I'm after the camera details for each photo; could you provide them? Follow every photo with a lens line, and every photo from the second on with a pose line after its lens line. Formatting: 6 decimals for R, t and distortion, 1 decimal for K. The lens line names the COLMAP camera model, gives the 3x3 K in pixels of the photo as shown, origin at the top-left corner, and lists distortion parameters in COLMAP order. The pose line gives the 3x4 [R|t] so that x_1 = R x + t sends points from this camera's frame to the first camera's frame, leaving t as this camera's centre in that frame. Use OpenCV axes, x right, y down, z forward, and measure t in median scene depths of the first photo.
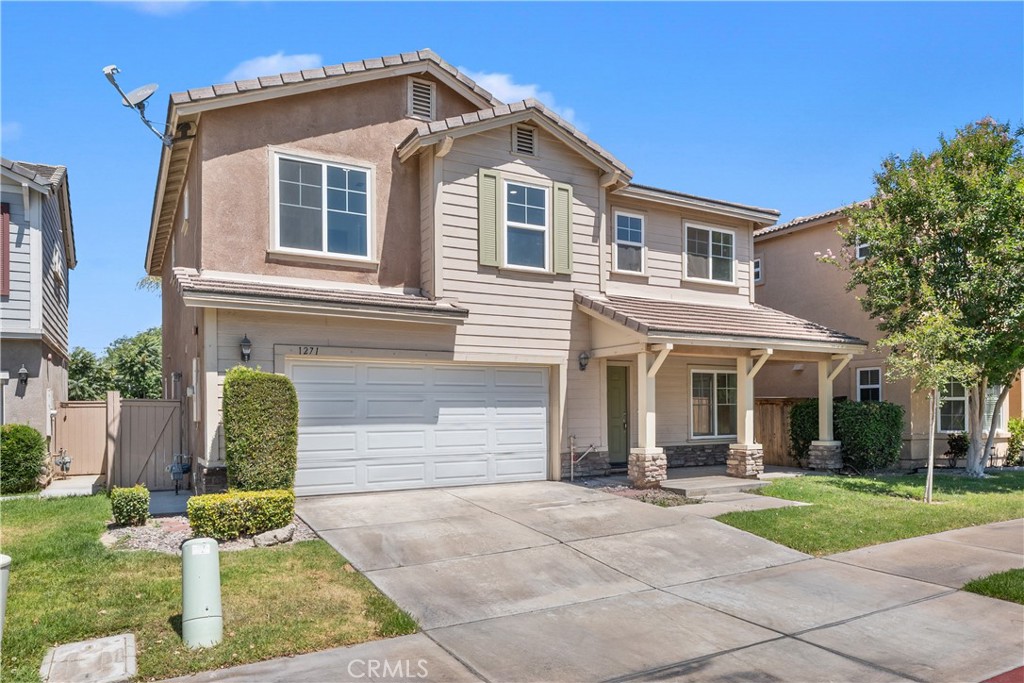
lens RADIAL K [[677.4, 0, 498.5], [0, 677.4, 401.3], [0, 0, 1]] dist [0.003470, -0.000935]
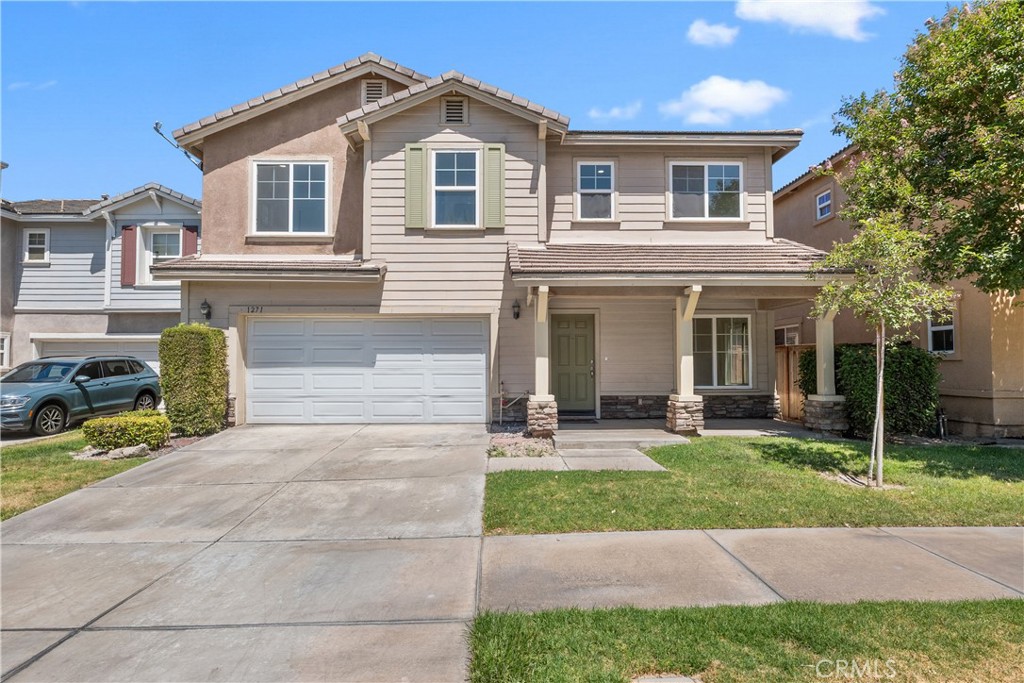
lens RADIAL K [[521.3, 0, 511.3], [0, 521.3, 344.8], [0, 0, 1]] dist [0.001489, 0.001327]
pose [[0.880275, -0.013345, -0.474275, 0.535947], [0.002815, 0.999734, -0.022905, 0.013702], [0.474455, 0.018828, 0.880079, 0.320606]]
